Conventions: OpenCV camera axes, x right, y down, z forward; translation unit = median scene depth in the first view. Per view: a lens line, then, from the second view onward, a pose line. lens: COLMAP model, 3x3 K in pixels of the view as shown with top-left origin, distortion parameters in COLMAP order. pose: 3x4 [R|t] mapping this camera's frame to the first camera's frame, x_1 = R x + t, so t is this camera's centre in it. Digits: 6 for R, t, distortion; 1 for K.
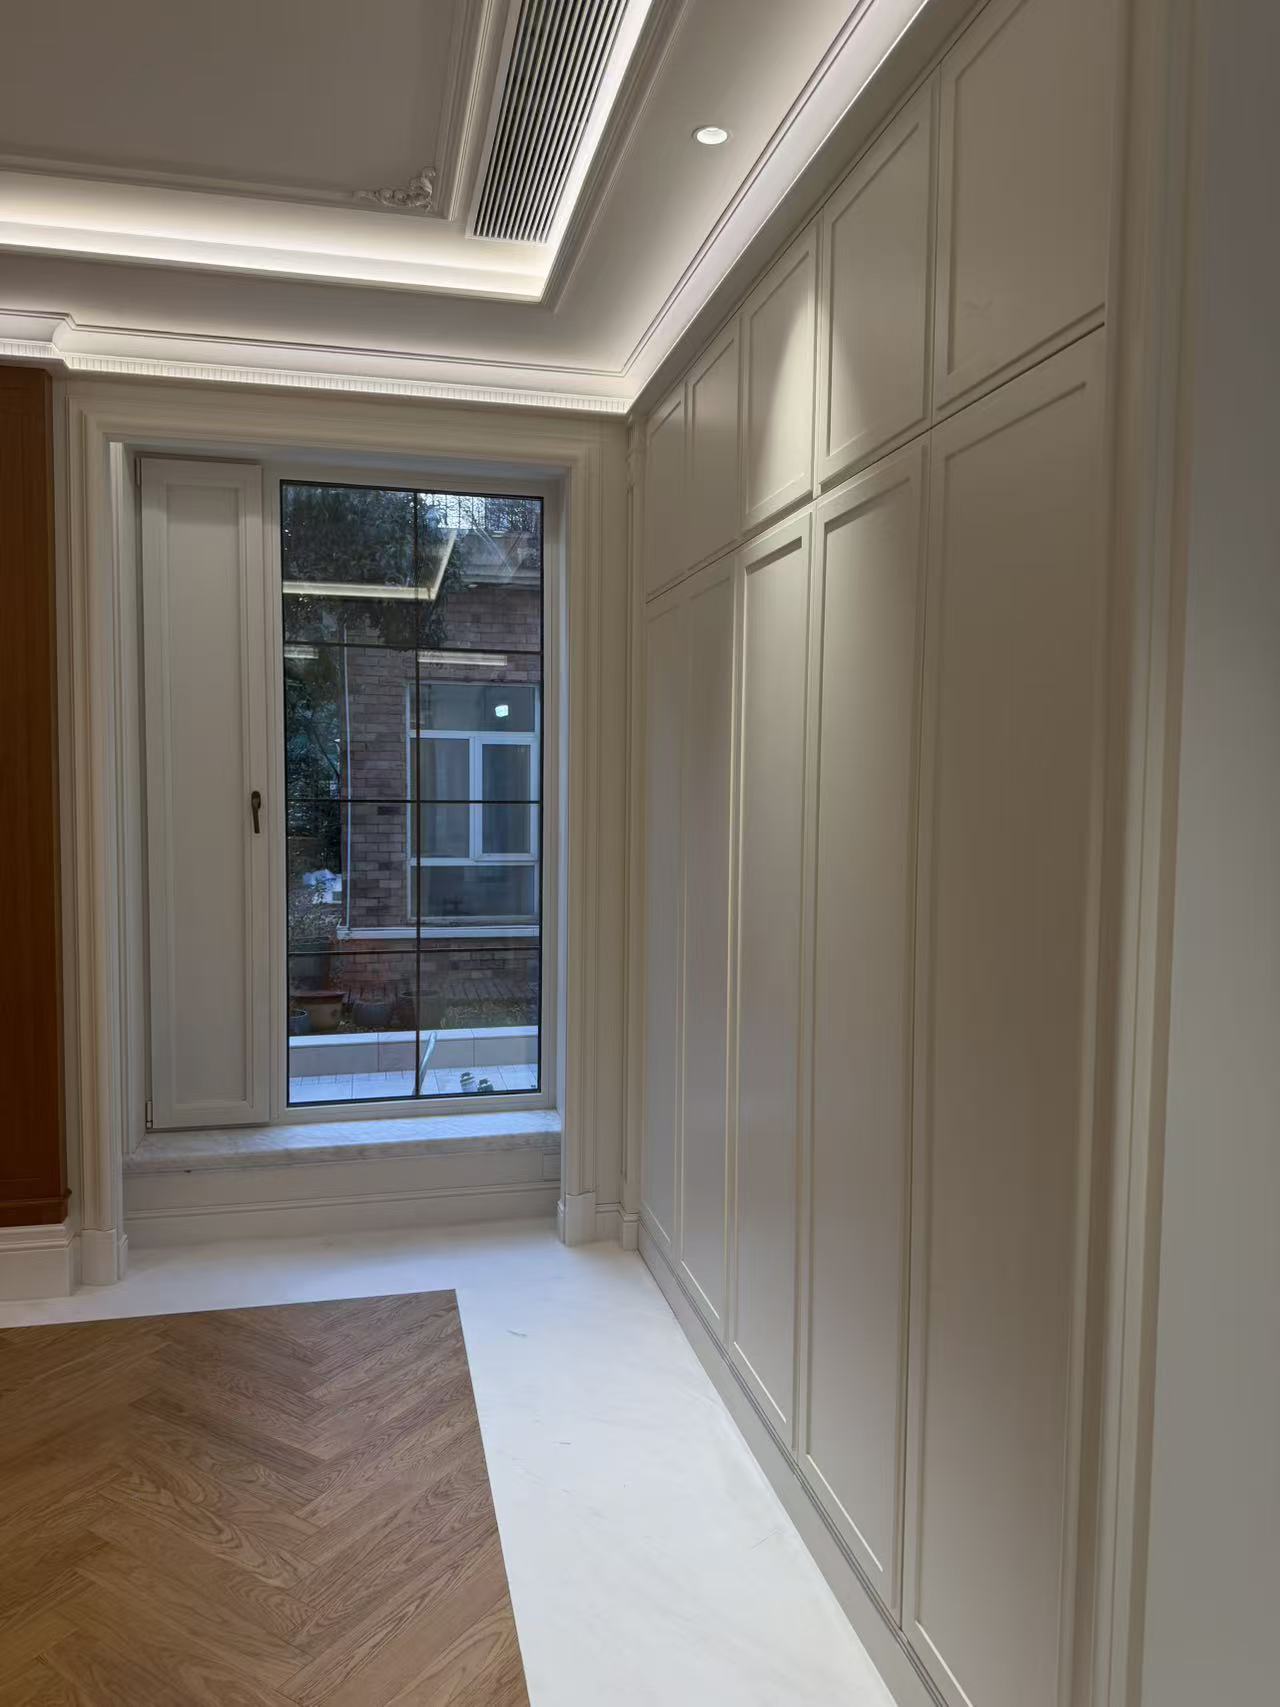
lens RADIAL K [[1202.9, 0, 640.0], [0, 1202.9, 853.5], [0, 0, 1]] dist [-0.003353, -0.003623]
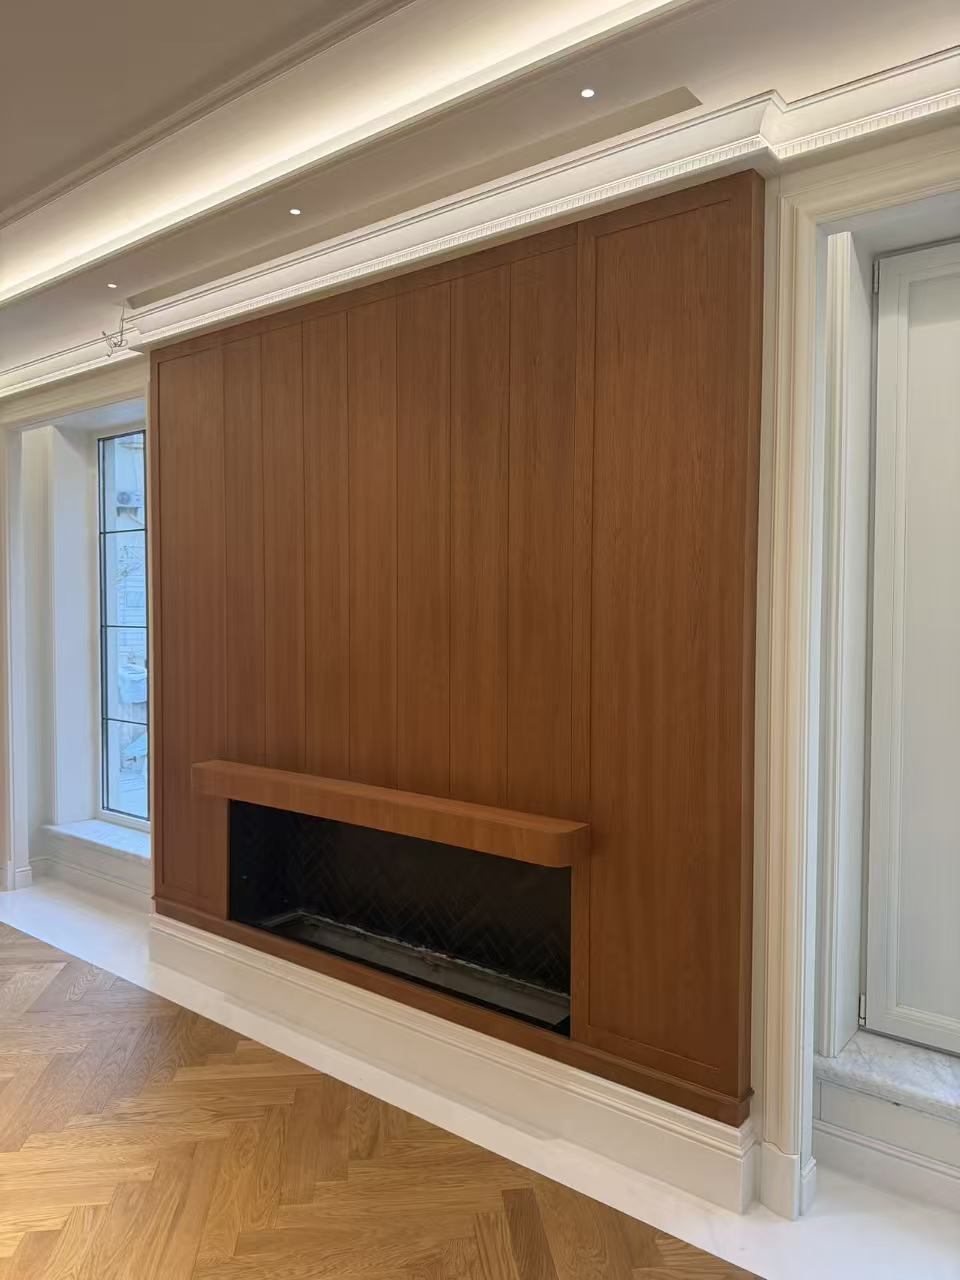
lens RADIAL K [[902.0, 0, 480.0], [0, 902.0, 640.0], [0, 0, 1]] dist [-0.003353, -0.003623]
pose [[0.625308, 0.020987, -0.780096, -0.087008], [-0.049669, 0.998682, -0.012946, -0.032986], [0.778796, 0.046842, 0.625526, 0.408105]]
